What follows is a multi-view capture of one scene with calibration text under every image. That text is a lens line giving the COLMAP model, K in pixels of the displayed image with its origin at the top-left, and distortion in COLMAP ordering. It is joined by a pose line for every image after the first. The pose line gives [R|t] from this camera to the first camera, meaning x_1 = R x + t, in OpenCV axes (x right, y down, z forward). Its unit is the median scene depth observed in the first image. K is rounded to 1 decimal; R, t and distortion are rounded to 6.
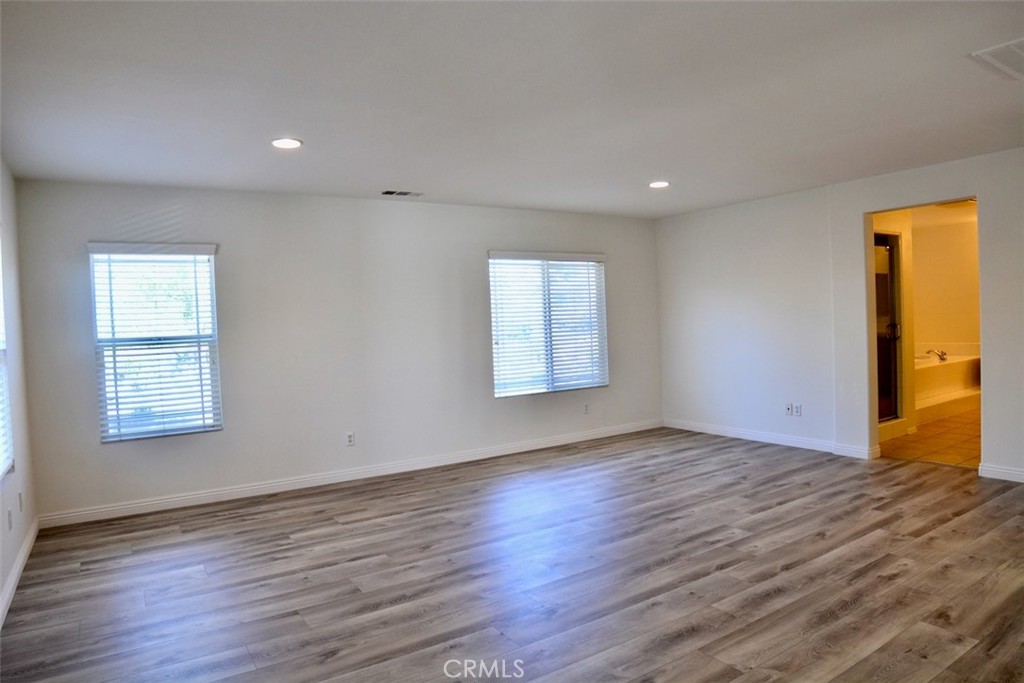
lens RADIAL K [[642.4, 0, 512.0], [0, 642.4, 341.5], [0, 0, 1]] dist [-0.118350, 0.045488]
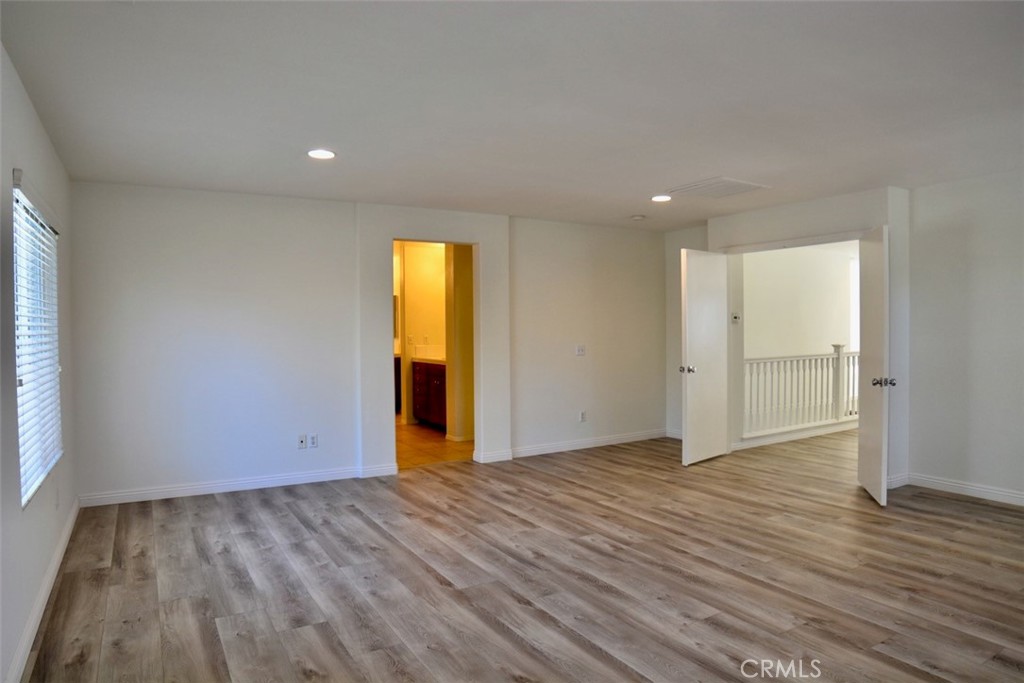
lens RADIAL K [[642.4, 0, 512.0], [0, 642.4, 341.5], [0, 0, 1]] dist [-0.118350, 0.045488]
pose [[0.031686, 0.019168, 0.999314, -0.700899], [0.039360, 0.999017, -0.020410, -0.005029], [-0.998723, 0.039980, 0.030900, 1.082500]]
